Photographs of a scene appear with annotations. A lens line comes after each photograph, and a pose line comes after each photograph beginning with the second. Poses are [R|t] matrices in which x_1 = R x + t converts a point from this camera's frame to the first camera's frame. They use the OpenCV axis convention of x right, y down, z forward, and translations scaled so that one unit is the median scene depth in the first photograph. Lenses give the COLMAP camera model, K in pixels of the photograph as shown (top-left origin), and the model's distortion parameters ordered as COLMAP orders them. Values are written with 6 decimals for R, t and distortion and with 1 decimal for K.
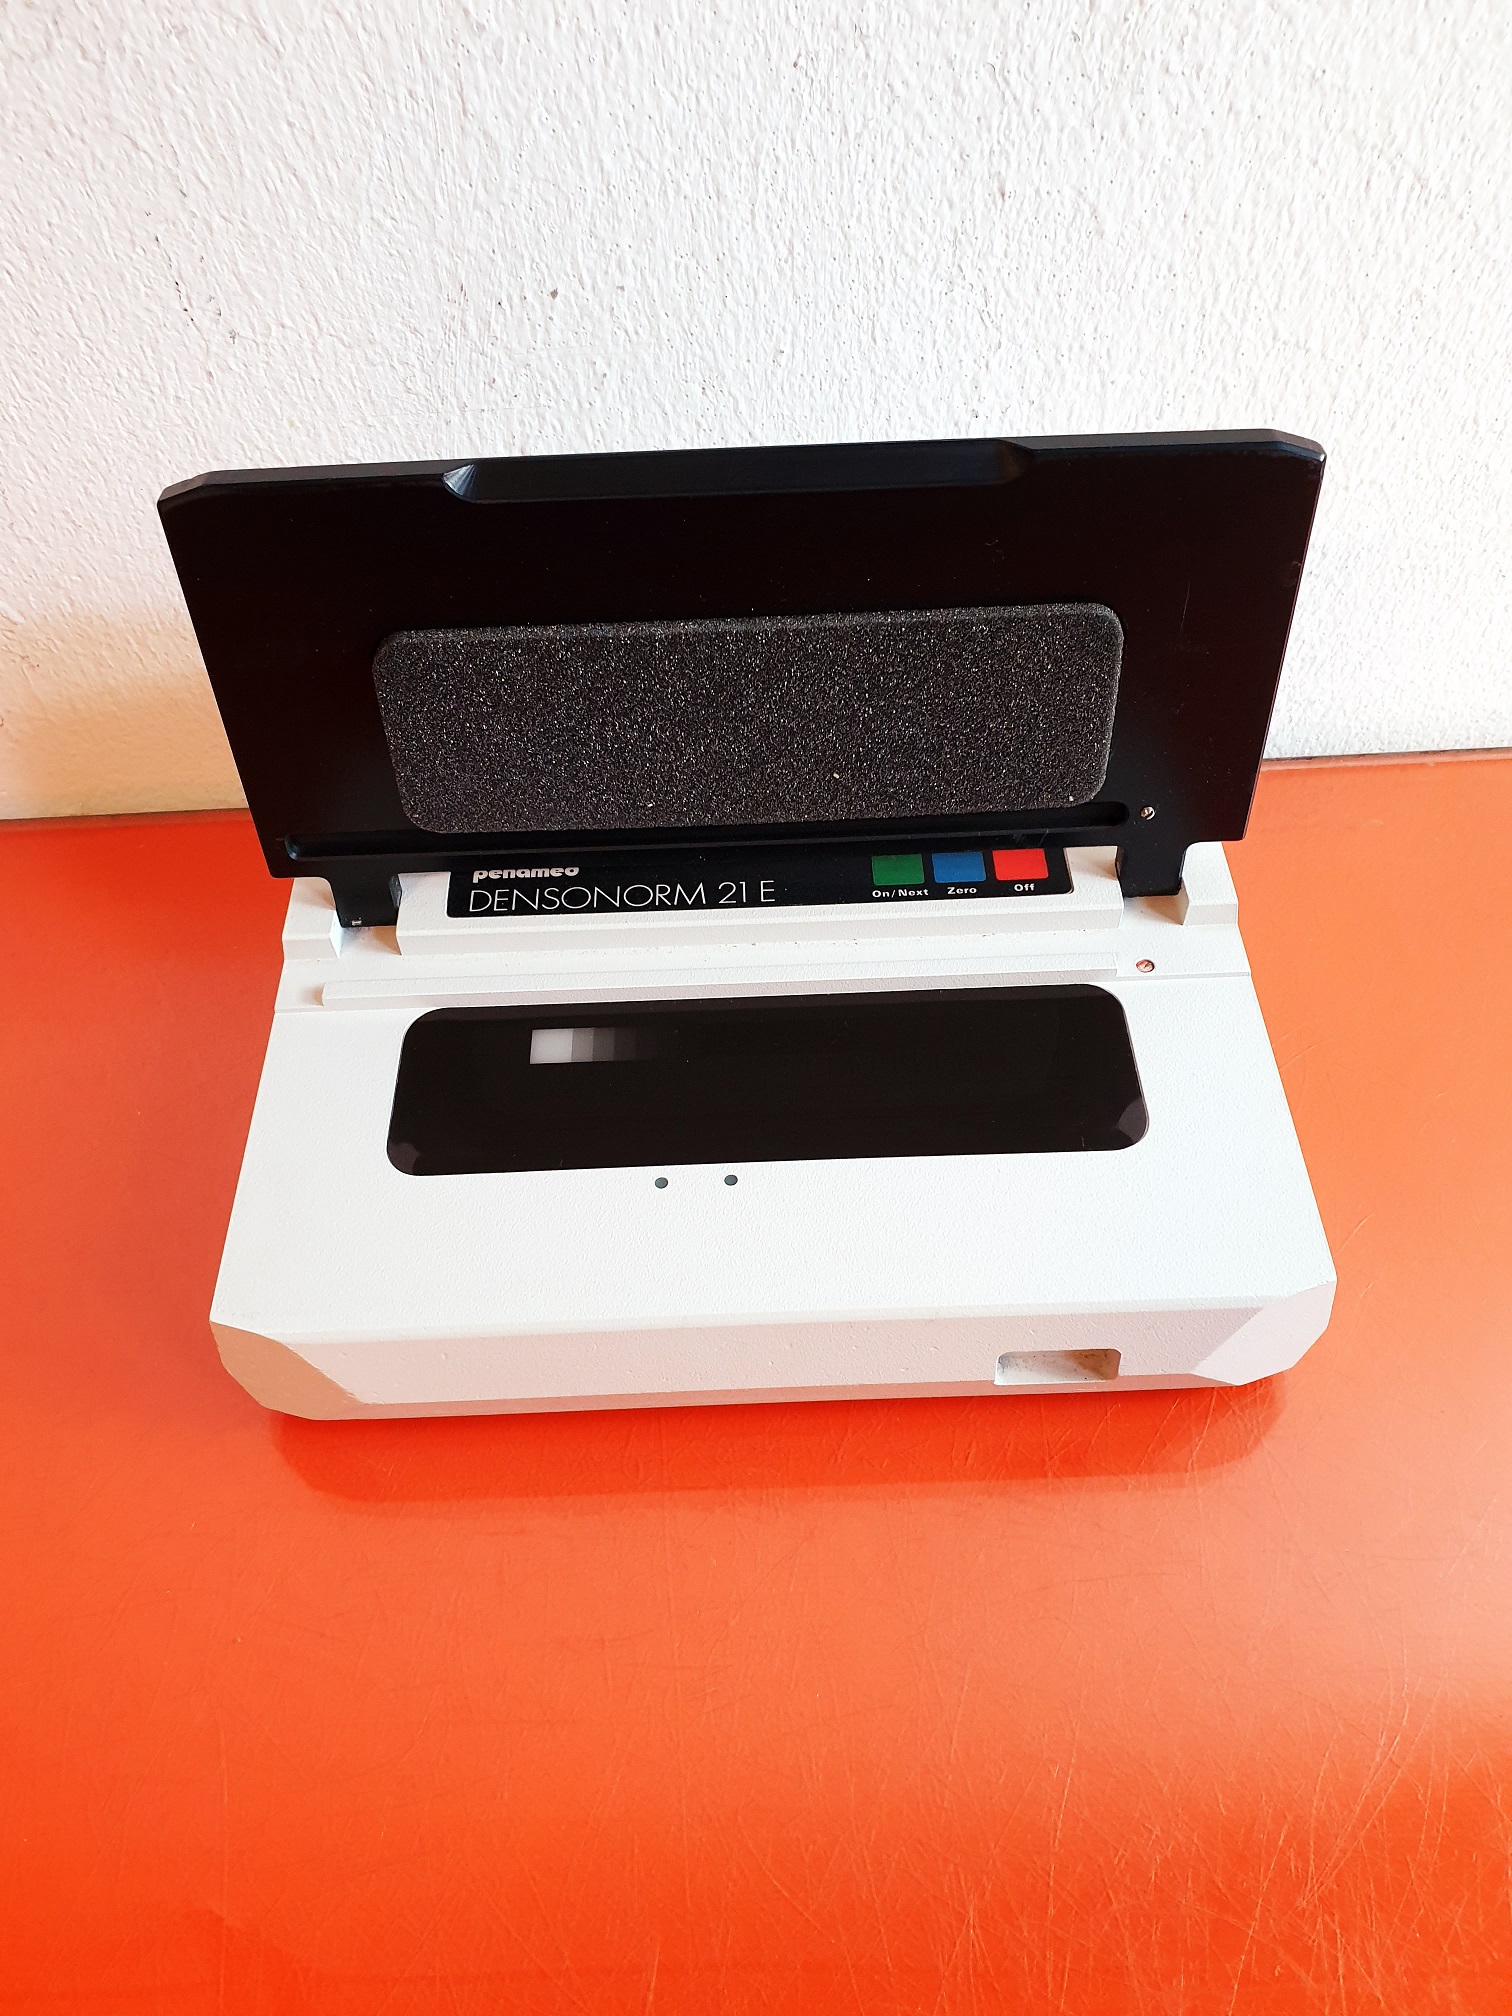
lens RADIAL K [[1663.3, 0, 762.8], [0, 1663.3, 1027.1], [0, 0, 1]] dist [-0.059860, 0.084627]
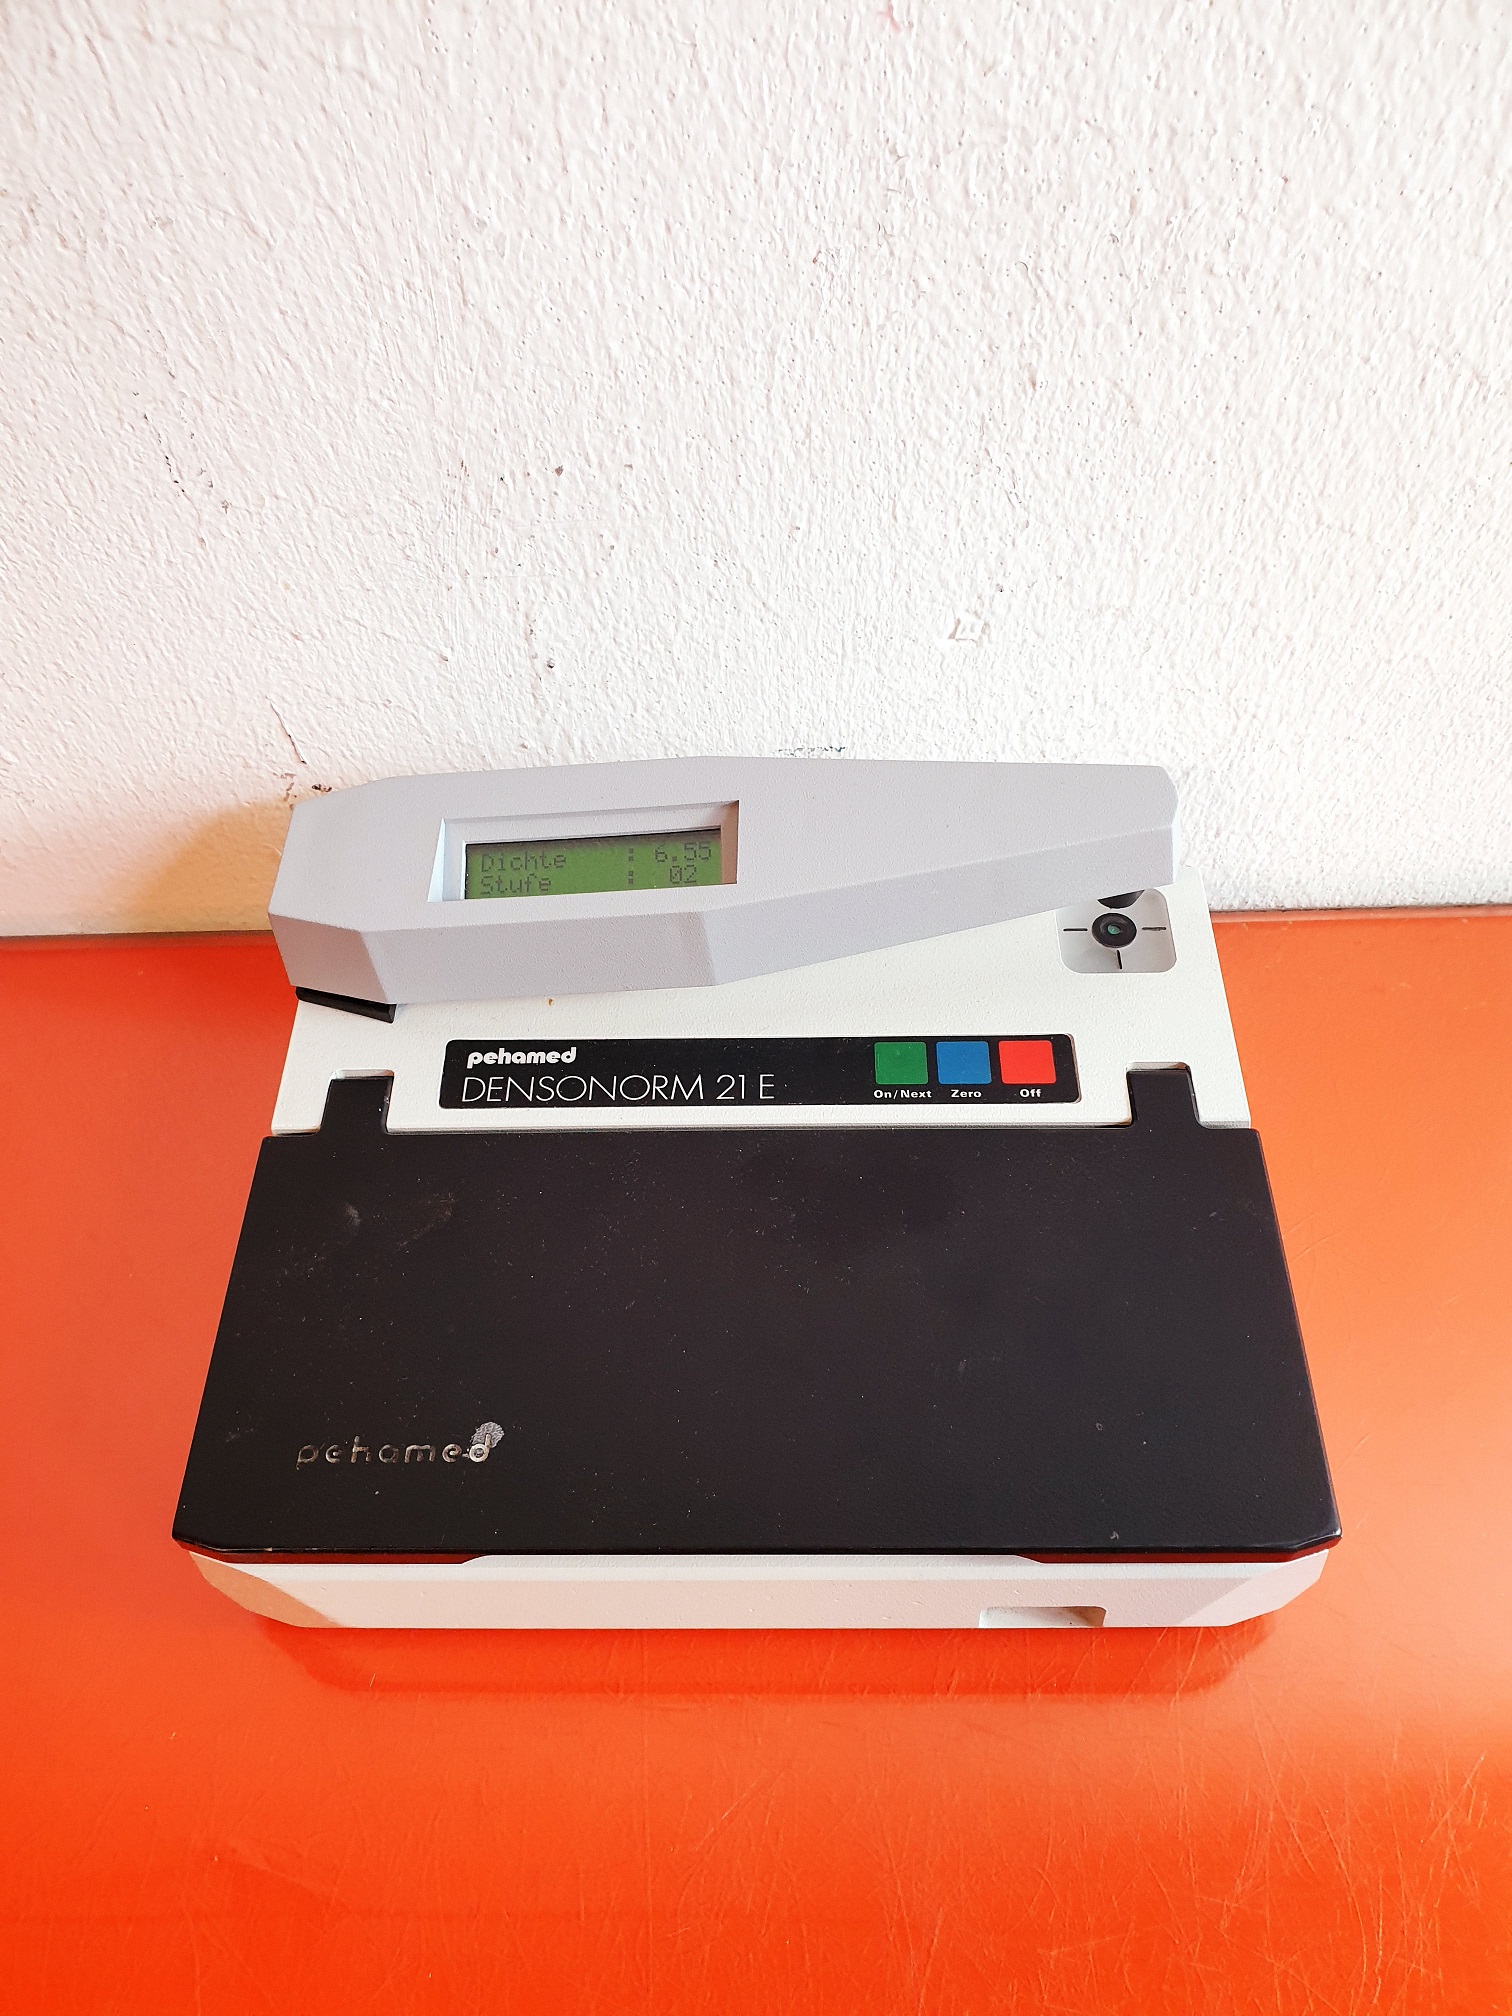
lens RADIAL K [[1663.3, 0, 763.3], [0, 1663.3, 1039.2], [0, 0, 1]] dist [-0.059860, 0.084627]
pose [[0.999385, 0.028680, -0.020155, 0.019834], [-0.027460, 0.997916, 0.058386, -0.173078], [0.021787, -0.057797, 0.998091, 0.029386]]
